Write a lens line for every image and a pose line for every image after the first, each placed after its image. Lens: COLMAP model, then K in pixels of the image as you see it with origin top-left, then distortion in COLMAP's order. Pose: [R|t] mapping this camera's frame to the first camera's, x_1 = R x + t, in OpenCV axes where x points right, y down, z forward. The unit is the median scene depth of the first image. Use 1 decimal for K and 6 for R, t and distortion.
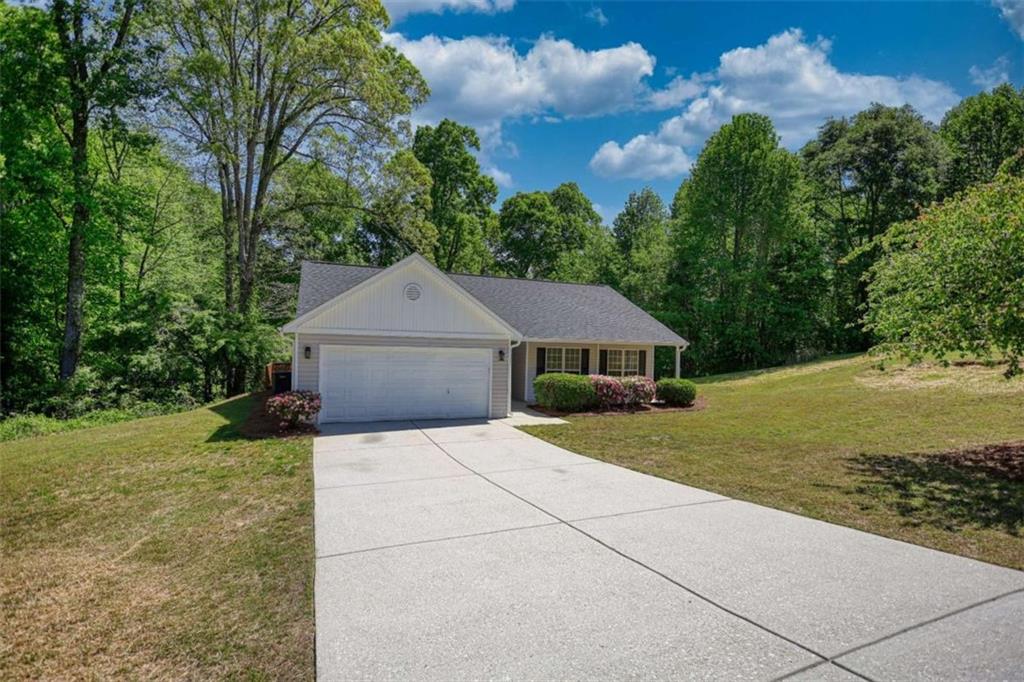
lens RADIAL K [[474.3, 0, 516.3], [0, 474.3, 344.5], [0, 0, 1]] dist [0.002803, -0.000158]
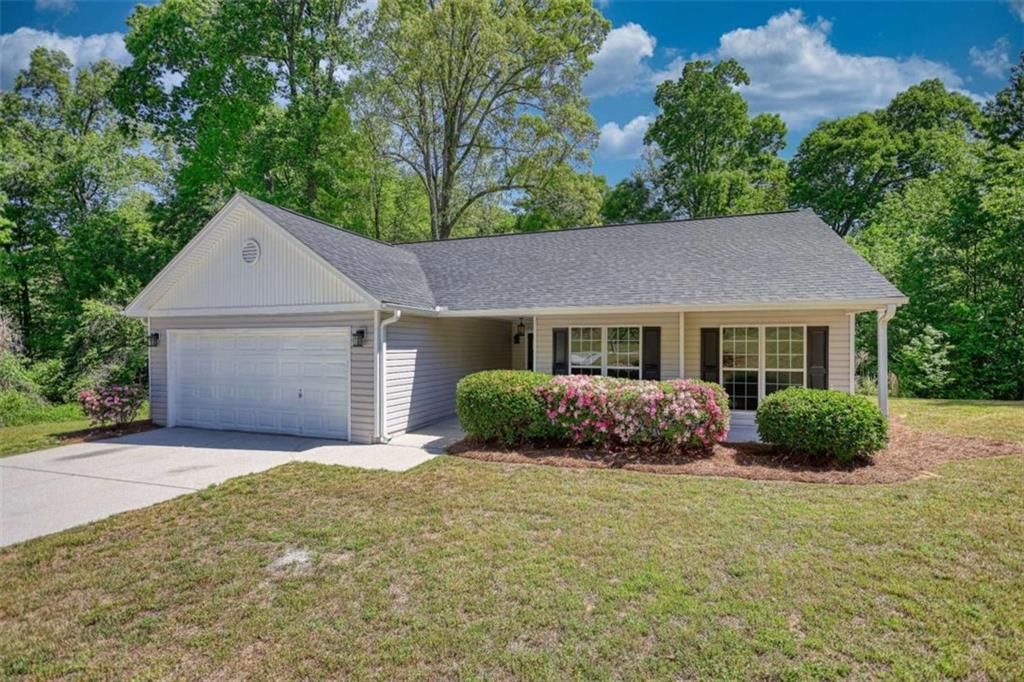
lens RADIAL K [[474.3, 0, 516.3], [0, 474.3, 344.5], [0, 0, 1]] dist [0.002803, -0.000158]
pose [[0.735650, -0.030204, -0.676688, 0.454921], [0.019549, 0.999536, -0.023362, 0.043431], [0.677080, 0.003957, 0.735899, 0.612357]]
